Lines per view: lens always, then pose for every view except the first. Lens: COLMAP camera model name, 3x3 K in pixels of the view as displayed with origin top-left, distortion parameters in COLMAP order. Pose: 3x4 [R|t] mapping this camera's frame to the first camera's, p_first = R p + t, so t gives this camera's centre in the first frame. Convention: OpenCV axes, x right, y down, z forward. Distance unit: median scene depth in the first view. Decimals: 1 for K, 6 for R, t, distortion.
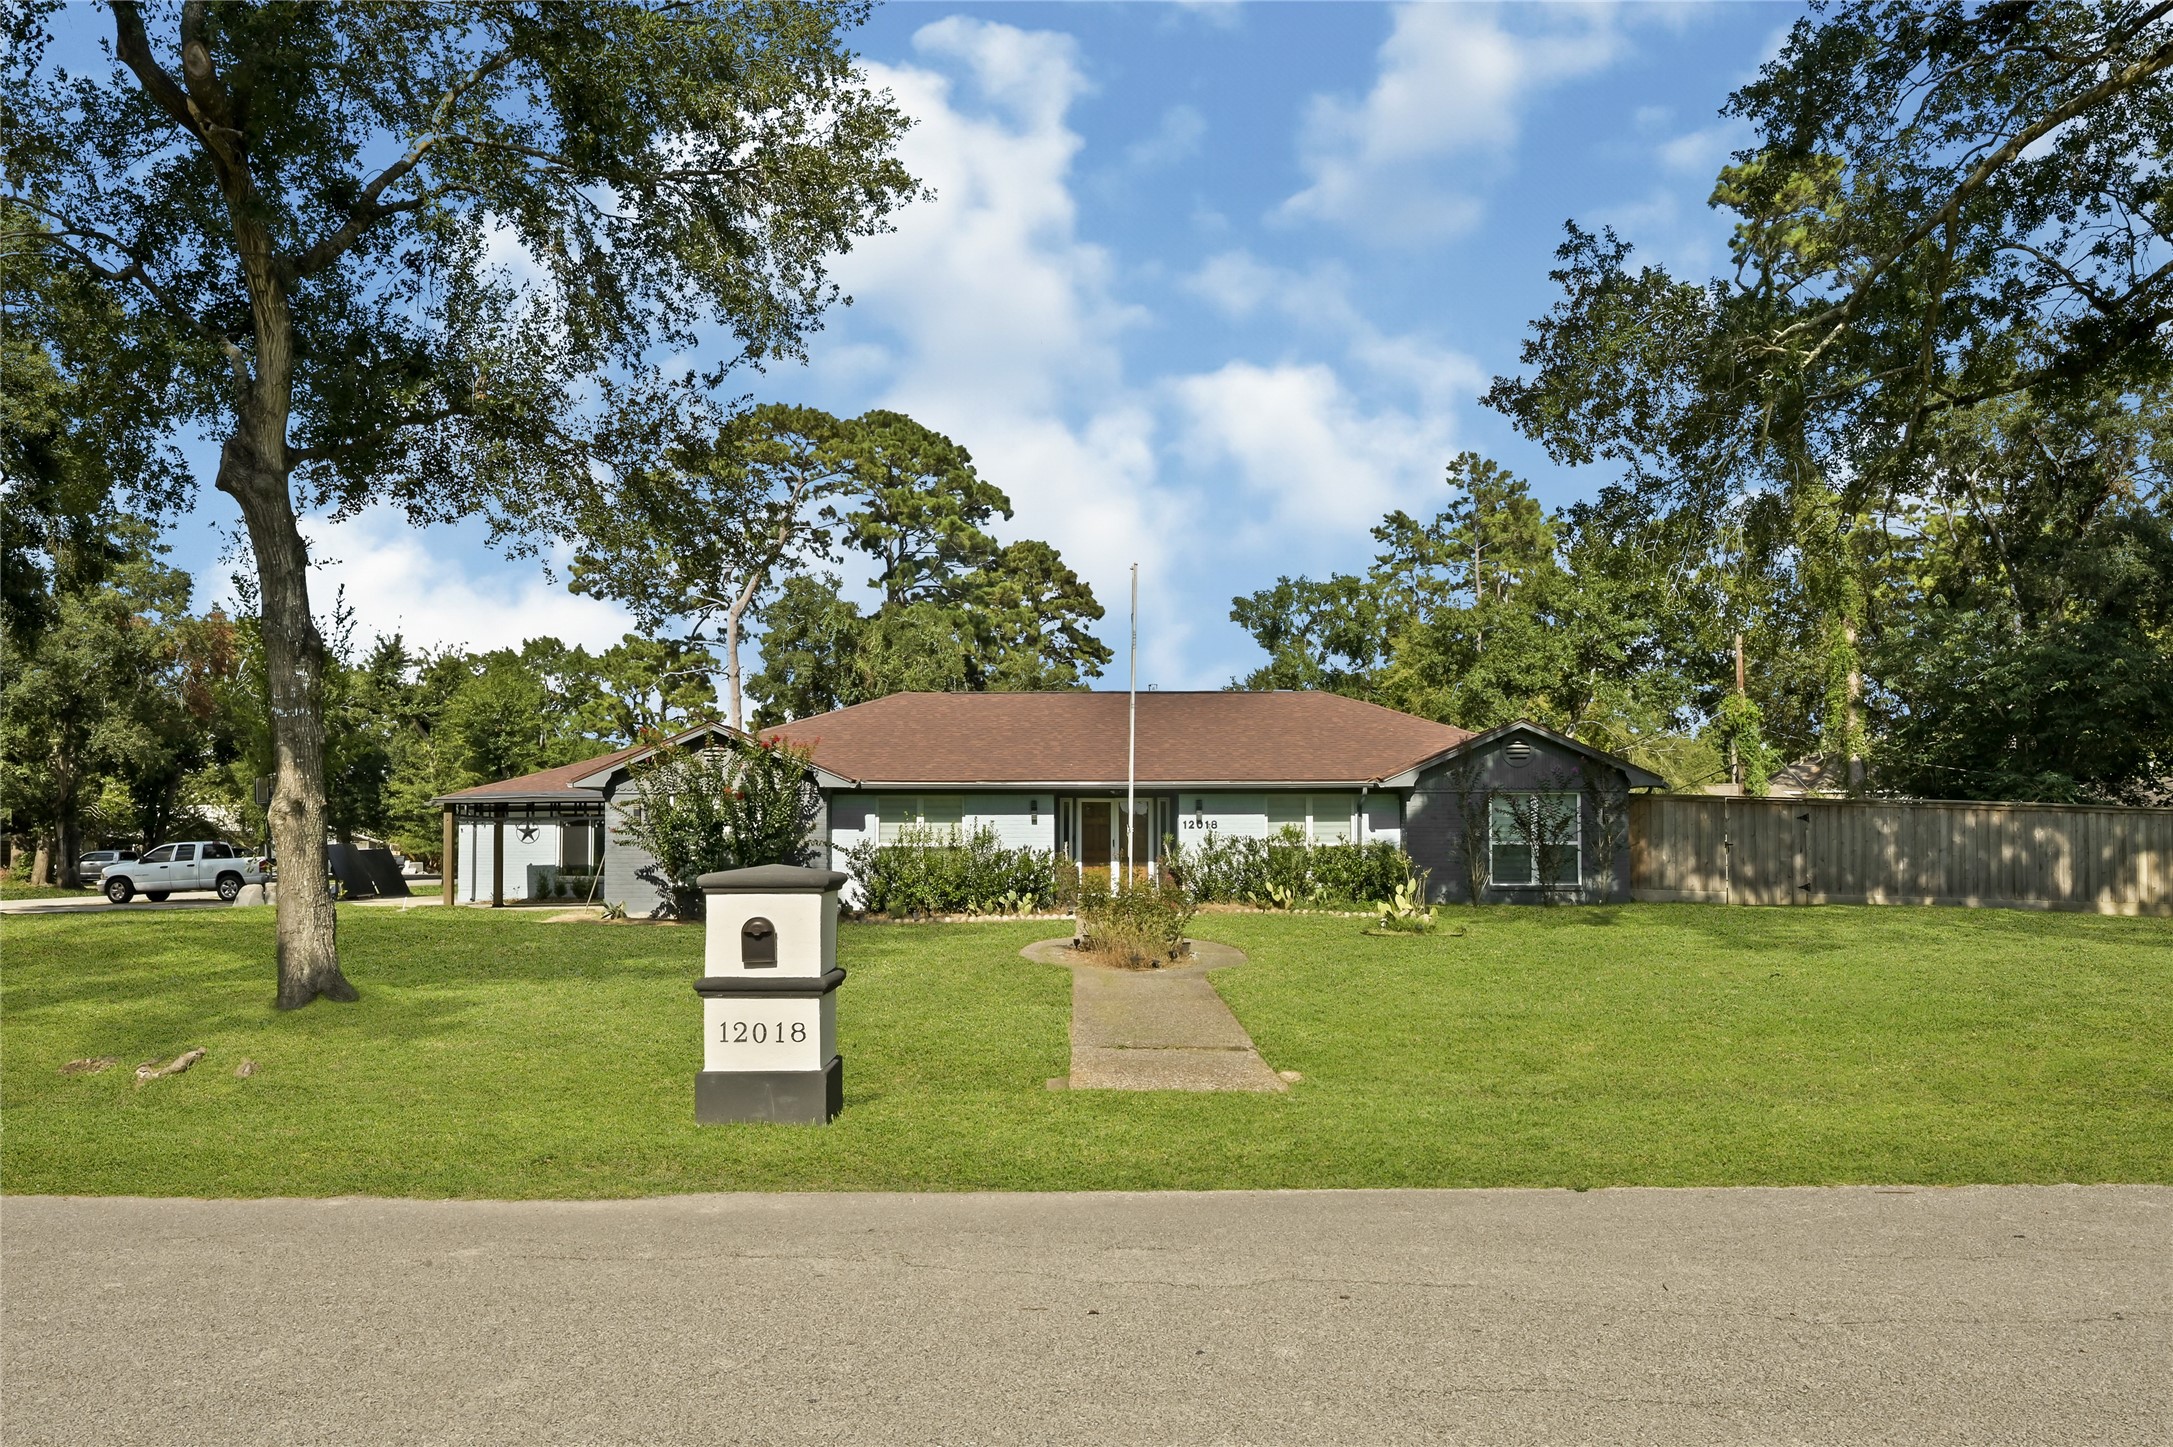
lens RADIAL K [[1475.7, 0, 1064.4], [0, 1475.7, 732.9], [0, 0, 1]] dist [-0.000081, 0.001992]
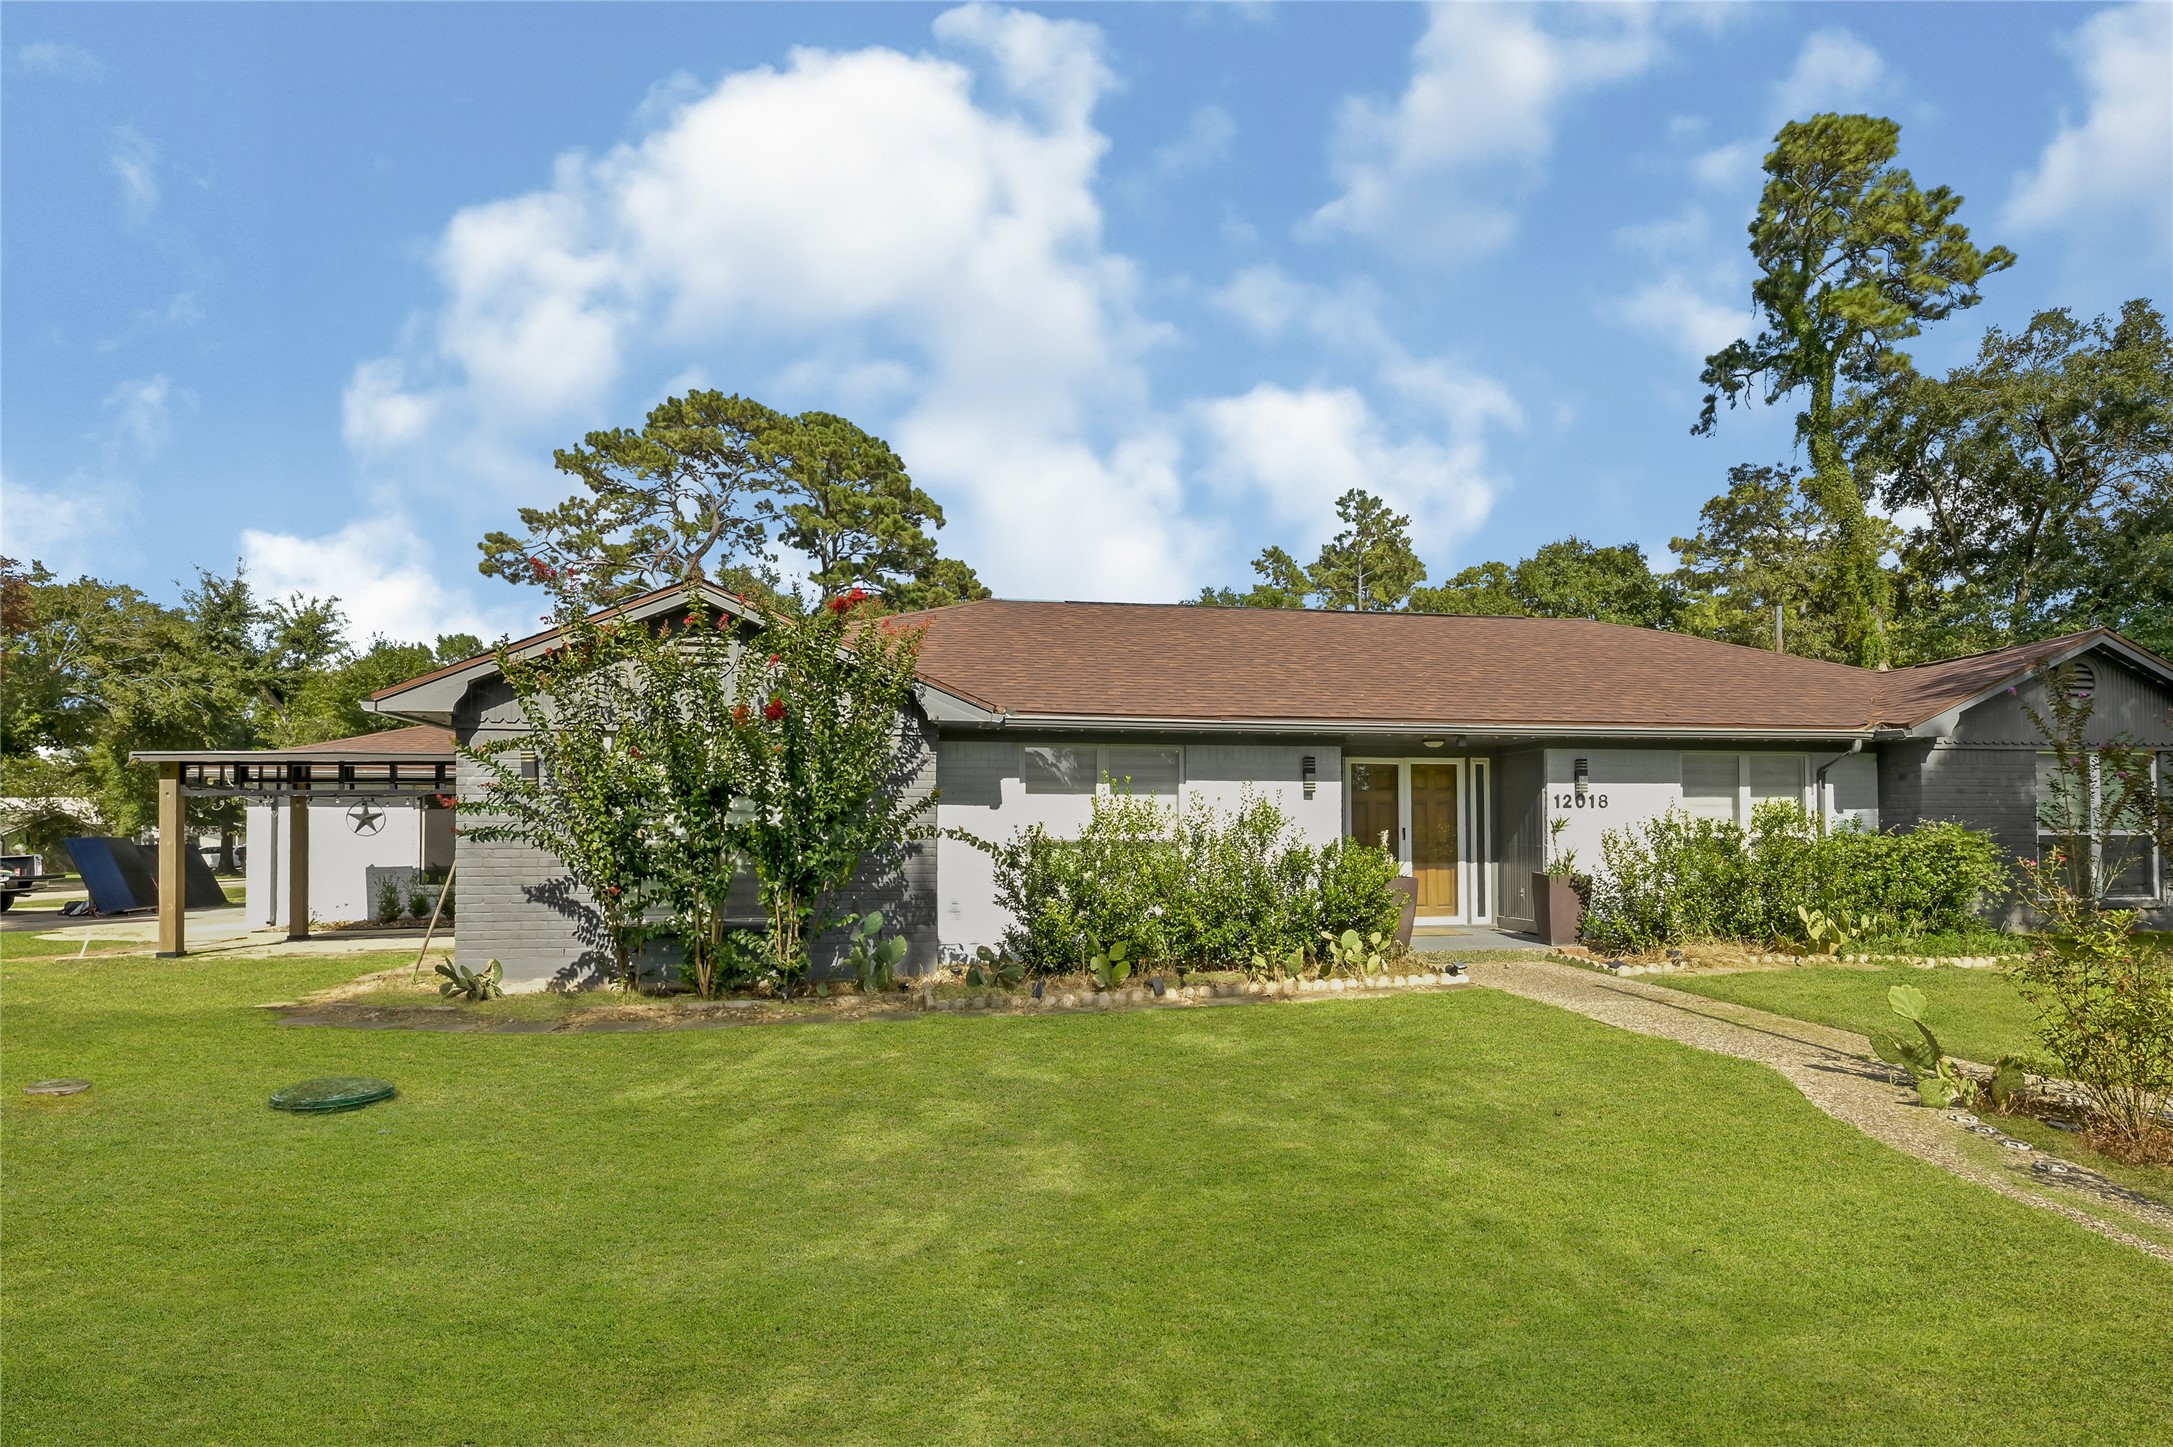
lens RADIAL K [[1117.7, 0, 1142.5], [0, 1117.7, 796.4], [0, 0, 1]] dist [-0.001983, 0.001097]
pose [[0.980954, 0.005748, 0.194157, -0.080567], [-0.013310, 0.999202, 0.037668, 0.022730], [-0.193786, -0.039534, 0.980247, 0.296314]]
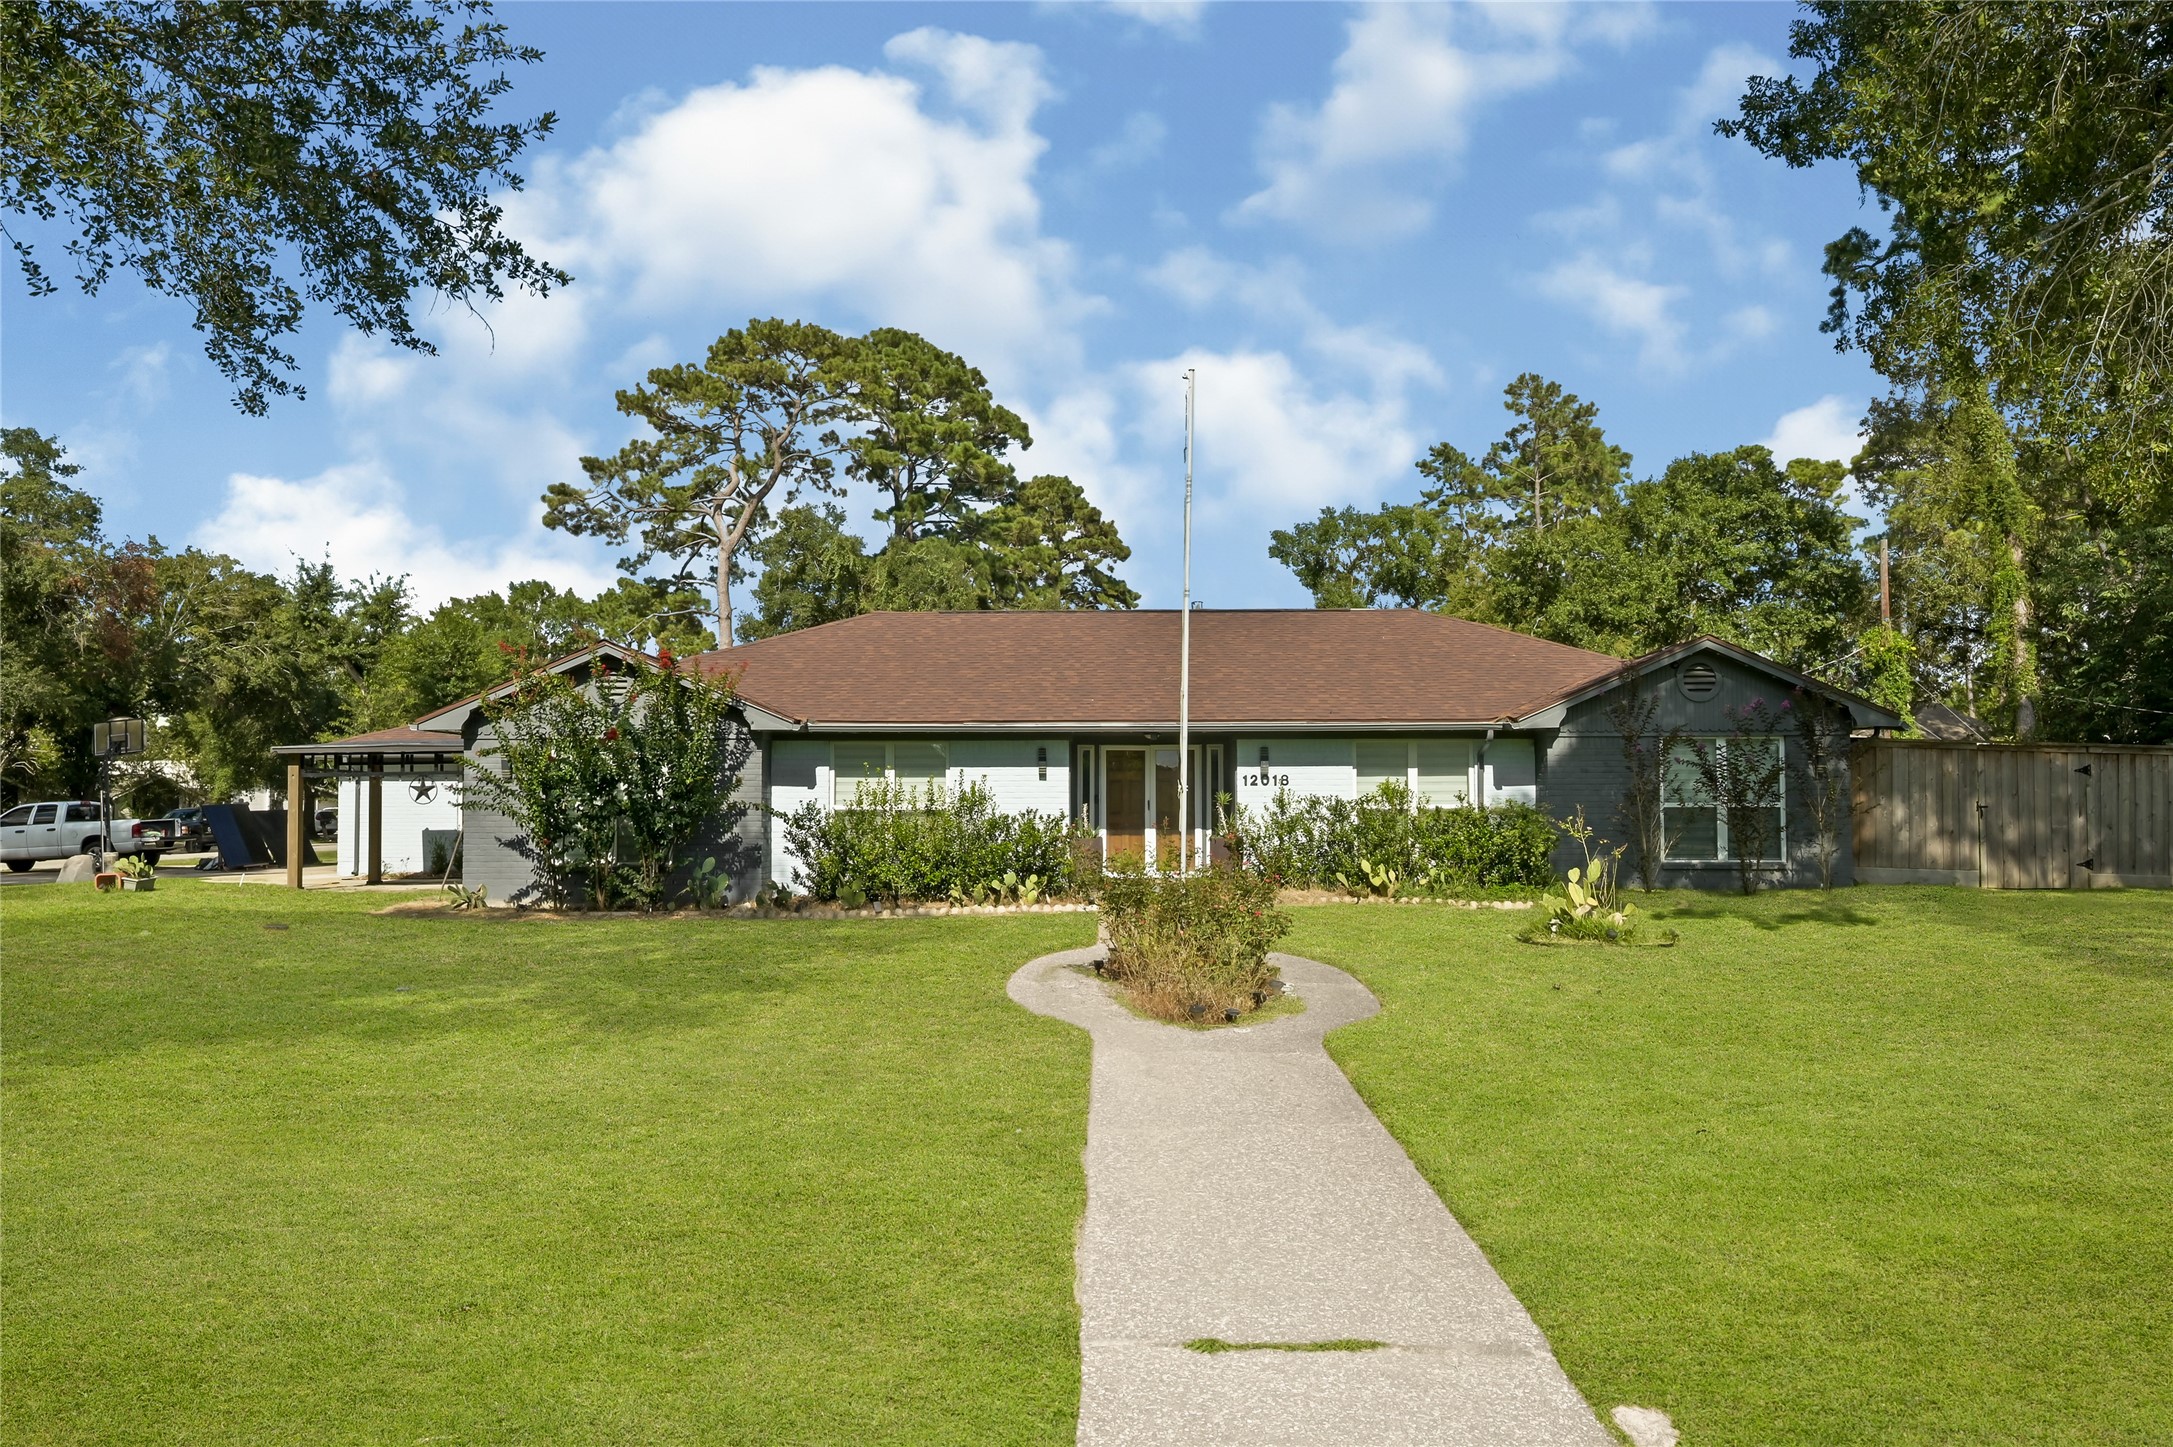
lens RADIAL K [[1475.7, 0, 1084.0], [0, 1475.7, 711.3], [0, 0, 1]] dist [-0.000081, 0.001992]
pose [[0.999992, -0.000953, -0.003890, 0.001649], [0.001011, 0.999885, 0.015104, 0.008062], [0.003875, -0.015107, 0.999878, 0.127041]]
